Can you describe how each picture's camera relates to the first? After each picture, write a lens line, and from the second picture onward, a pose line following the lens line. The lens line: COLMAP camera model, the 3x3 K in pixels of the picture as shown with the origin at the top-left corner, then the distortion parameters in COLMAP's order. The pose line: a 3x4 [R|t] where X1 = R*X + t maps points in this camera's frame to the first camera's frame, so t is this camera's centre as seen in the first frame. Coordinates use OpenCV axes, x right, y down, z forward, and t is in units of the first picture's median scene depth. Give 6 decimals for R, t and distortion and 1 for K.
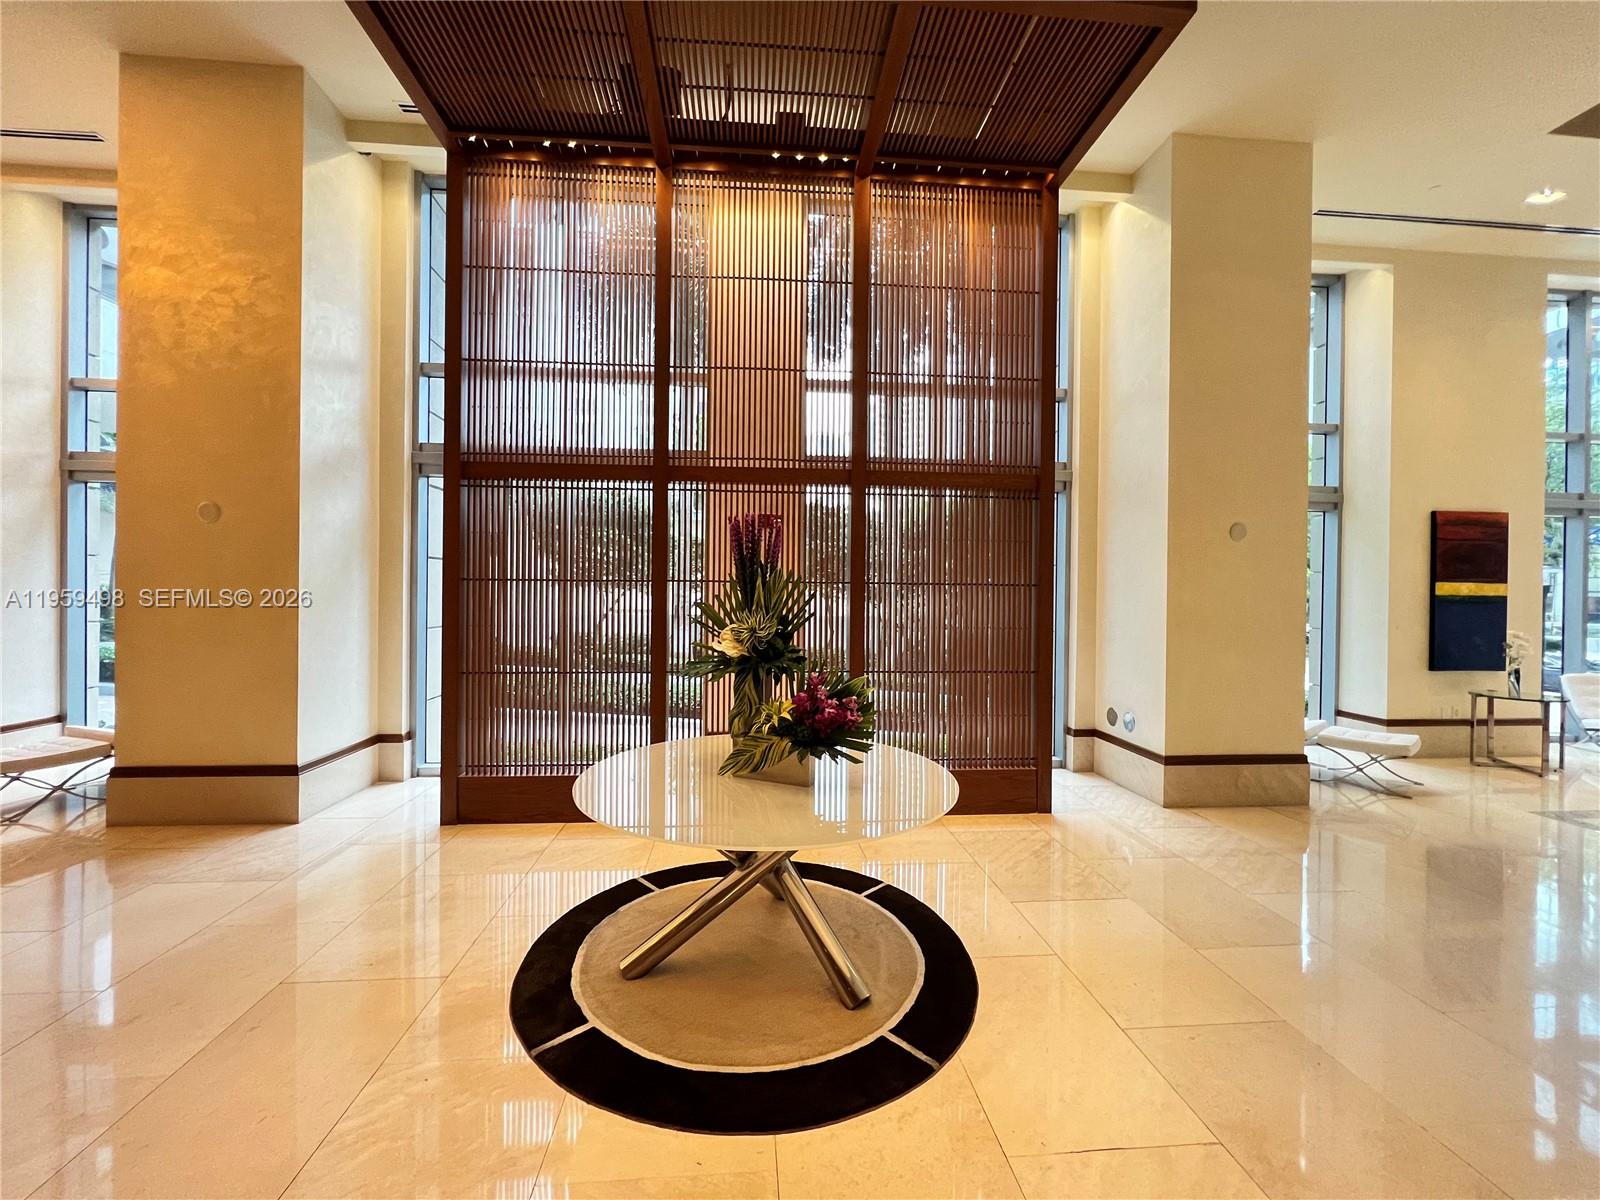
lens RADIAL K [[638.1, 0, 809.0], [0, 638.1, 596.2], [0, 0, 1]] dist [-0.000982, 0.000063]
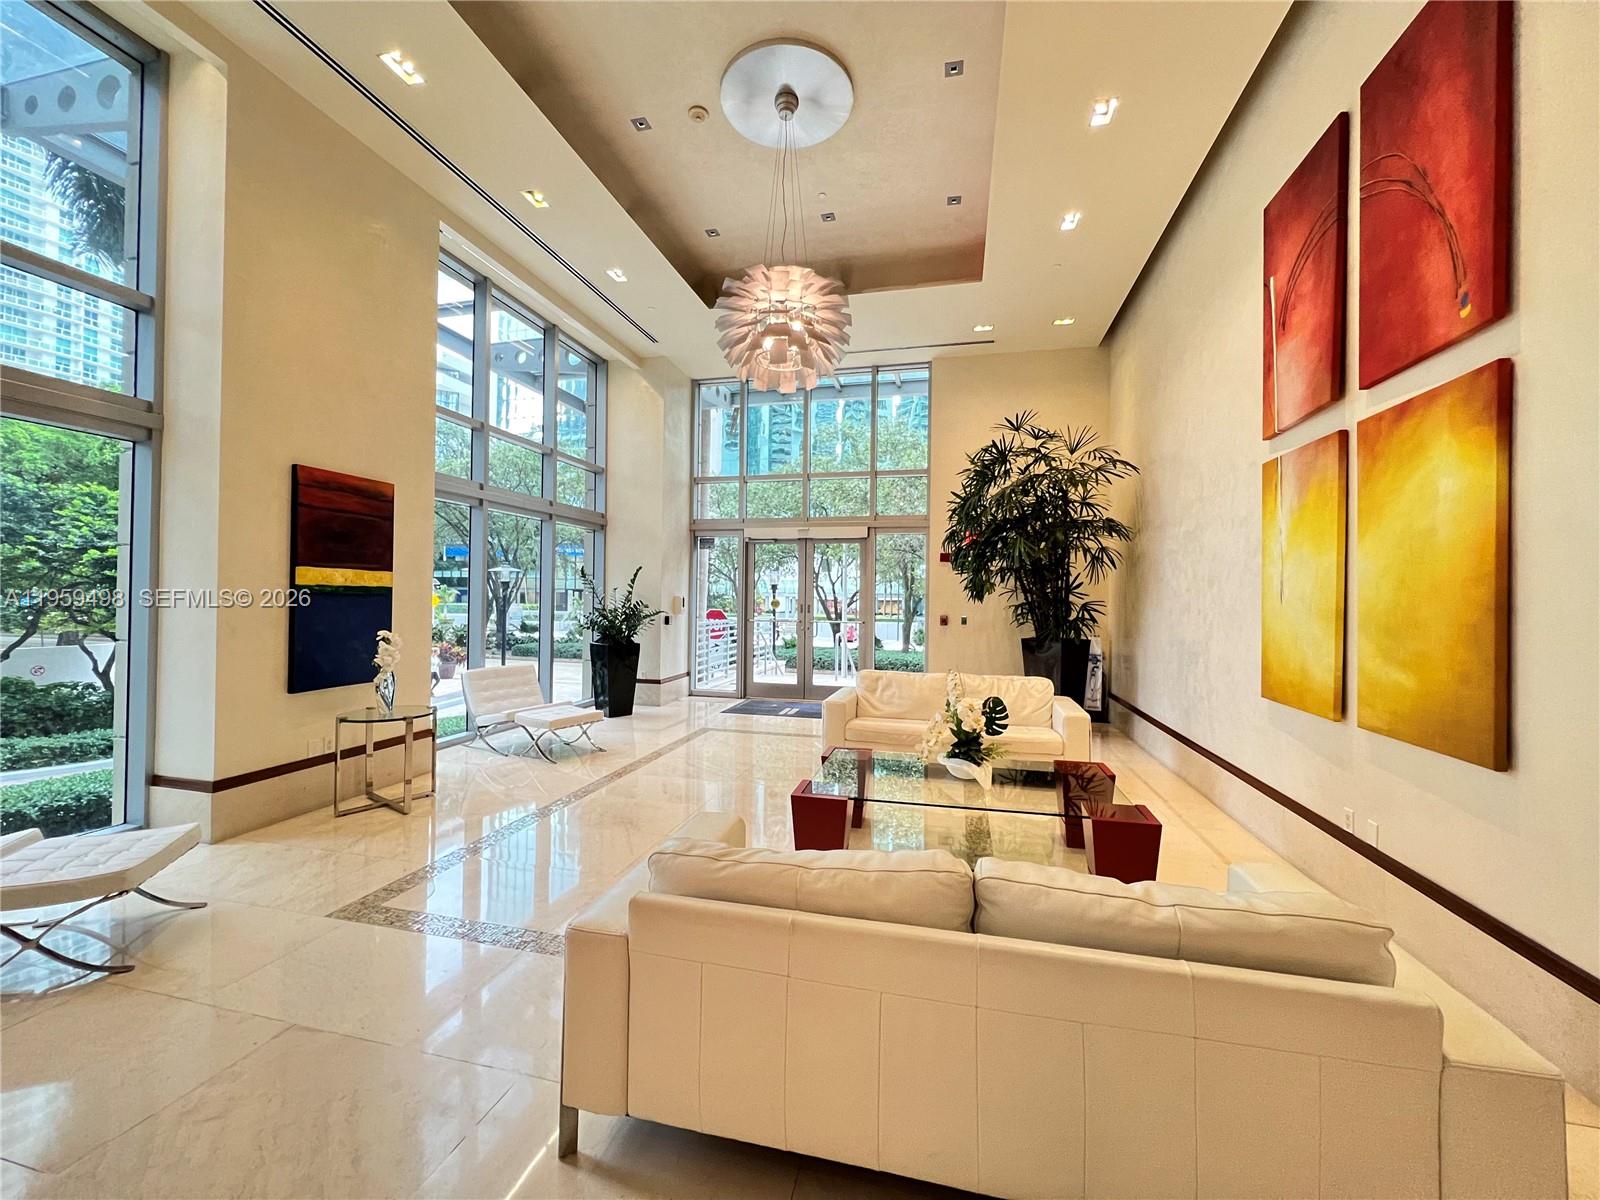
lens RADIAL K [[642.3, 0, 803.4], [0, 642.3, 596.1], [0, 0, 1]] dist [-0.004092, 0.001407]
pose [[0.314746, -0.001837, 0.949174, 0.487594], [-0.005823, 0.999976, 0.003866, 0.004957], [-0.949158, -0.006744, 0.314727, 0.248873]]
